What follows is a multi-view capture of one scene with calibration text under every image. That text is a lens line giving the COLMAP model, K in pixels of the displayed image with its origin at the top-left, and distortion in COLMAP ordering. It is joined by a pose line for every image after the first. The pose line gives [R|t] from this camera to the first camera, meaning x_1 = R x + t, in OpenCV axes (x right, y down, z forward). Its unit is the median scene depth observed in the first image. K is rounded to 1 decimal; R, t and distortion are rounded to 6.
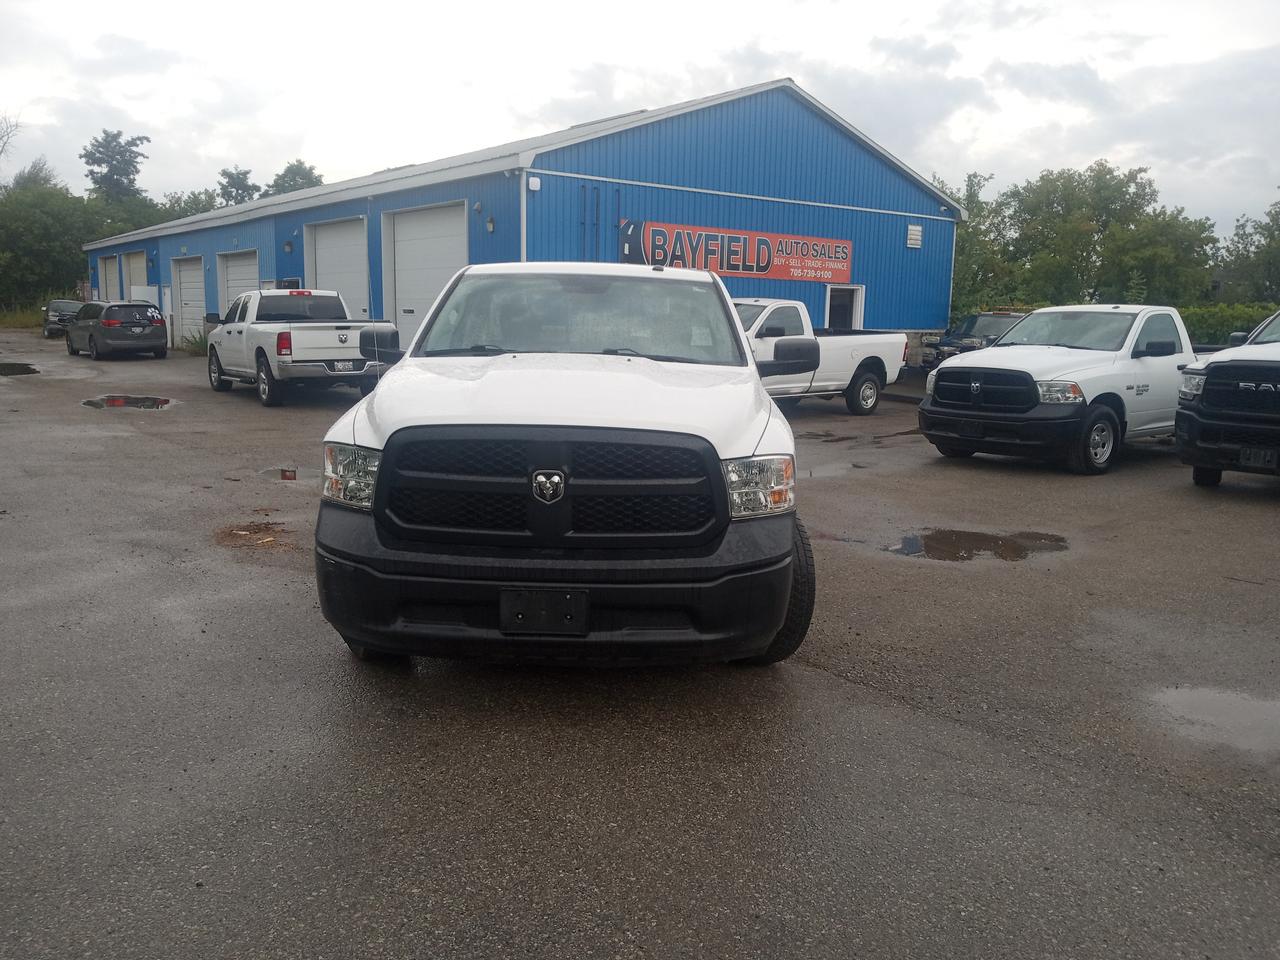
lens RADIAL K [[1039.0, 0, 642.9], [0, 1039.0, 479.6], [0, 0, 1]] dist [0.052538, -0.113986]
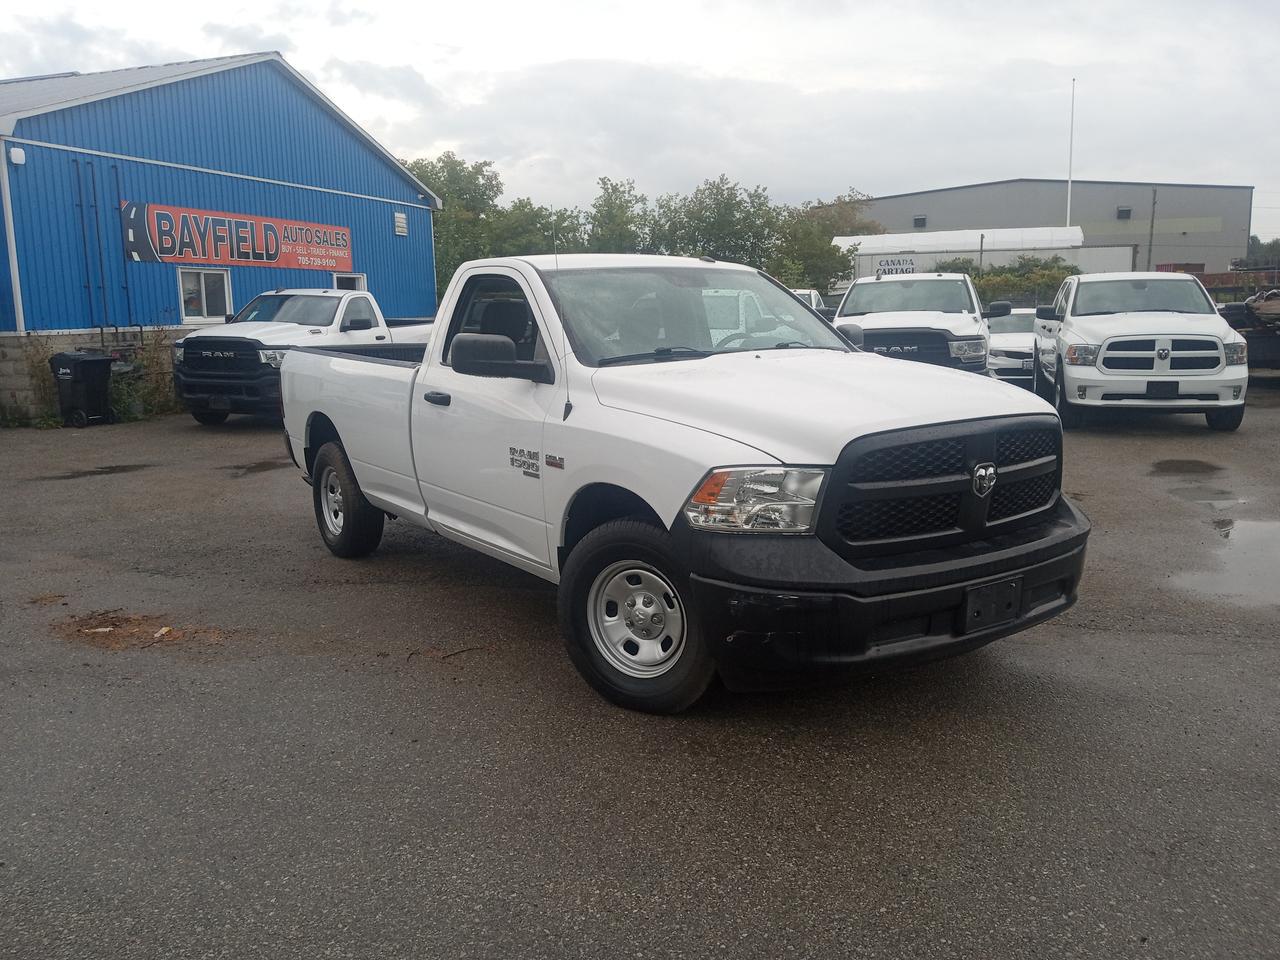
lens RADIAL K [[1039.0, 0, 642.9], [0, 1039.0, 479.6], [0, 0, 1]] dist [0.052538, -0.113986]
pose [[0.827047, -0.126004, 0.547829, -0.147749], [0.119392, 0.991693, 0.047852, -0.013009], [-0.549308, 0.025831, 0.835221, 0.056604]]
